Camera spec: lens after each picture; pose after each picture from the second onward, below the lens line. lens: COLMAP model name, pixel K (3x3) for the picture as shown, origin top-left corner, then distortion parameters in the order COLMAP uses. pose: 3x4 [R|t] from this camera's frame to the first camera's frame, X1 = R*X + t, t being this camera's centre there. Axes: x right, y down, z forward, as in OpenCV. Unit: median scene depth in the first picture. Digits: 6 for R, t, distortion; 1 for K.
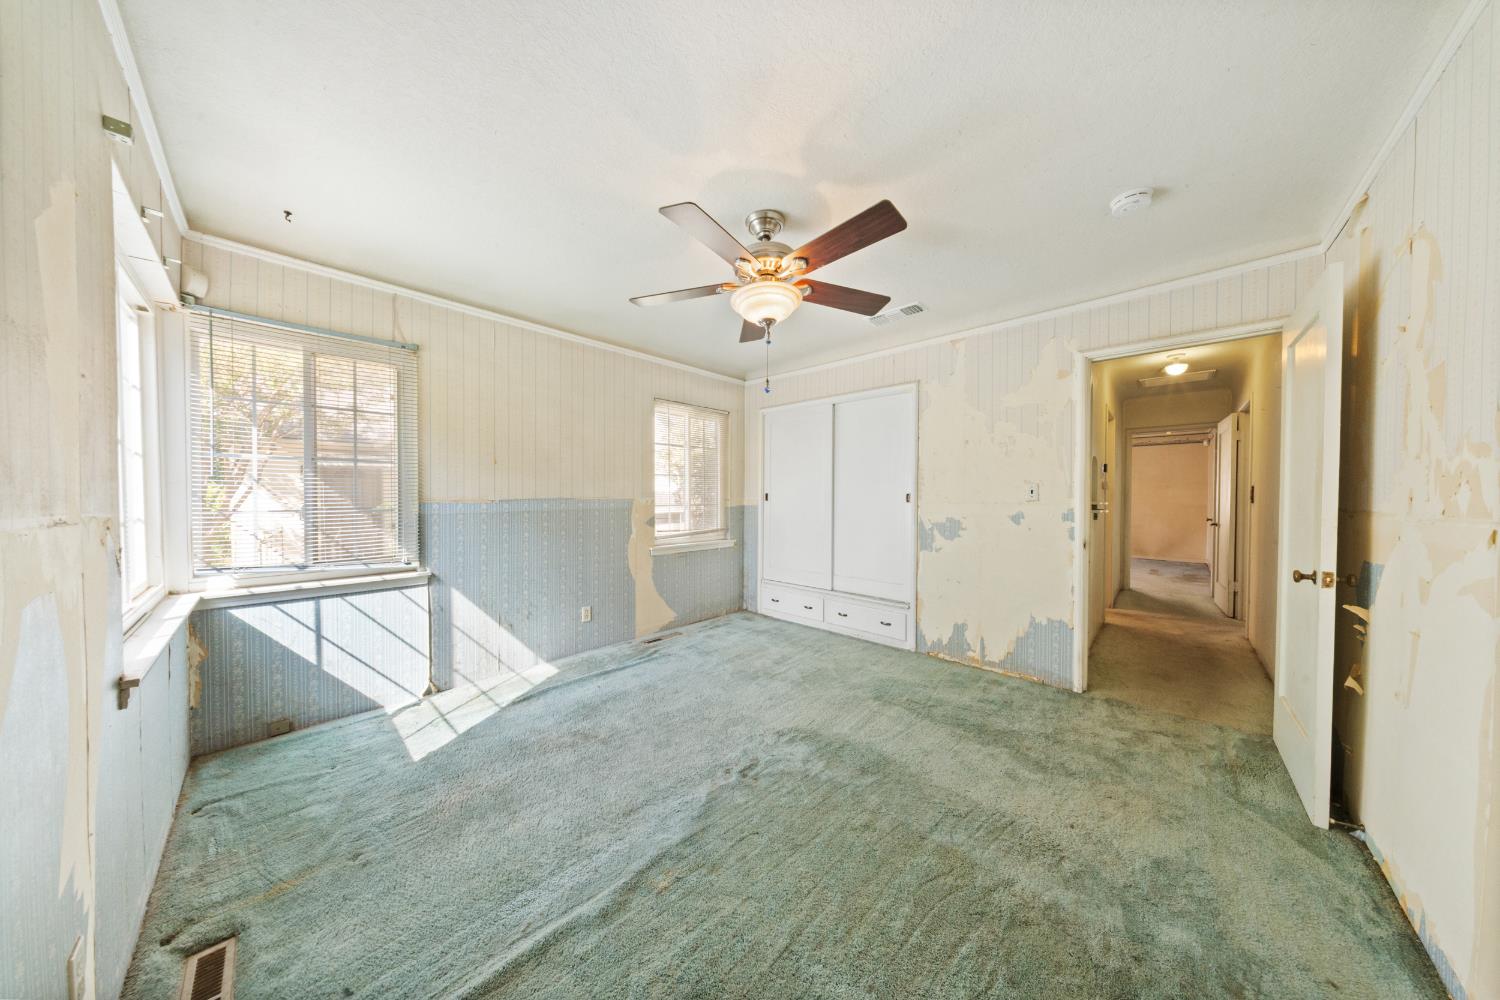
lens RADIAL K [[445.4, 0, 745.1], [0, 445.4, 503.9], [0, 0, 1]] dist [0.002100, -0.000760]
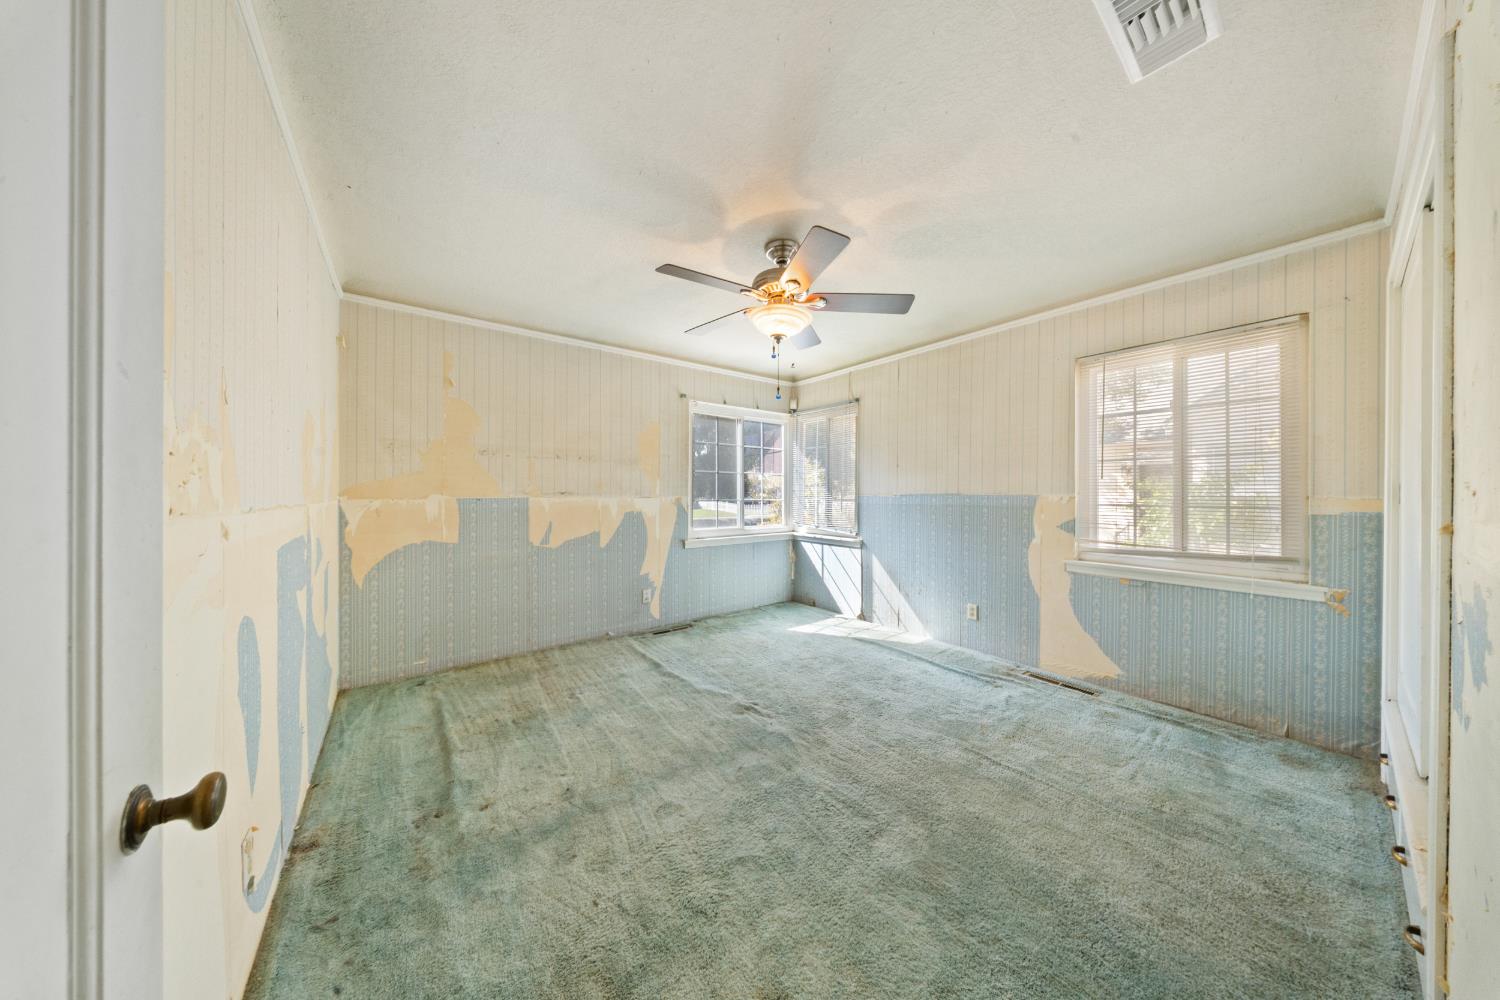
lens RADIAL K [[445.4, 0, 739.4], [0, 445.4, 492.5], [0, 0, 1]] dist [0.002100, -0.000760]
pose [[-0.166709, -0.000621, -0.986006, 0.819815], [-0.019746, 0.999801, 0.002709, -0.009400], [0.985808, 0.019922, -0.166688, 0.764008]]
